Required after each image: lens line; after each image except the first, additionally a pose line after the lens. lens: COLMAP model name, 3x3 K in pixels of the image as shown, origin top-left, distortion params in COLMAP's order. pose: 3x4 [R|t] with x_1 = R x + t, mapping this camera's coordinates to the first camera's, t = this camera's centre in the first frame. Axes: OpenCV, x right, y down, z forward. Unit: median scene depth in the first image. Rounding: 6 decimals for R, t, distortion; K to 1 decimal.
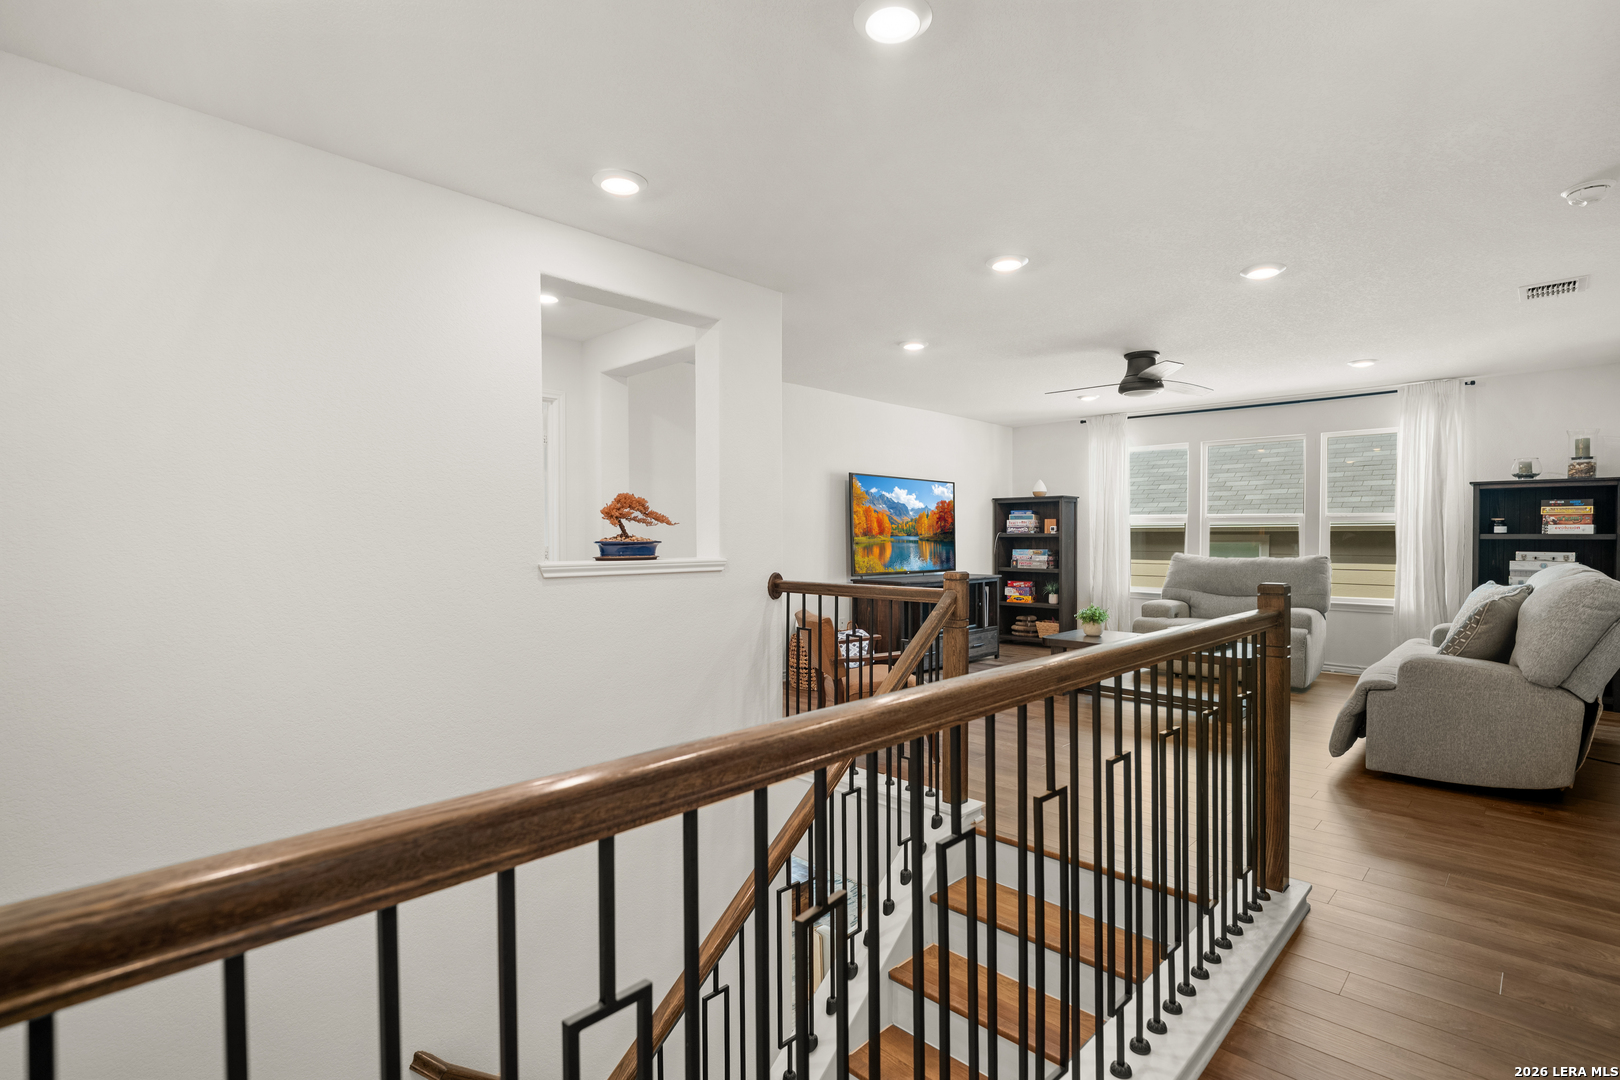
lens RADIAL K [[764.7, 0, 815.9], [0, 764.7, 542.7], [0, 0, 1]] dist [-0.001693, -0.001116]
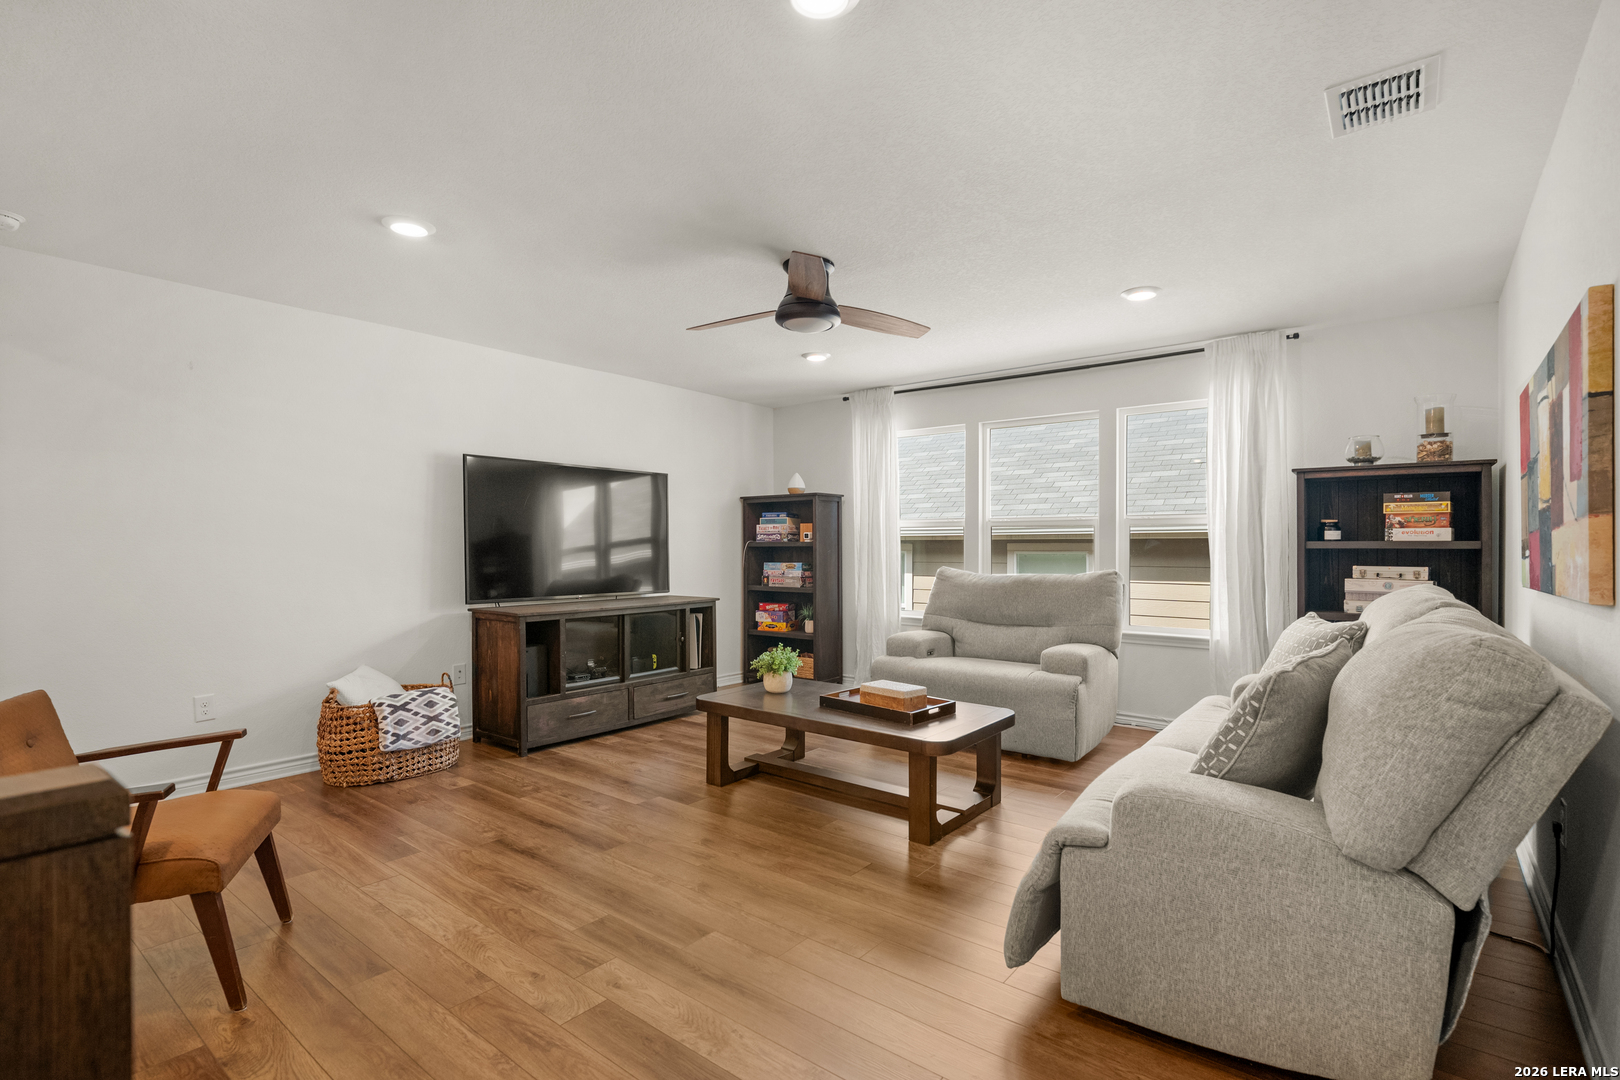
lens RADIAL K [[764.7, 0, 803.6], [0, 764.7, 537.2], [0, 0, 1]] dist [-0.001693, -0.001116]
pose [[0.995144, -0.000571, 0.098429, 0.304284], [0.002476, 0.999812, -0.019232, -0.002439], [-0.098400, 0.019382, 0.994958, 0.306474]]
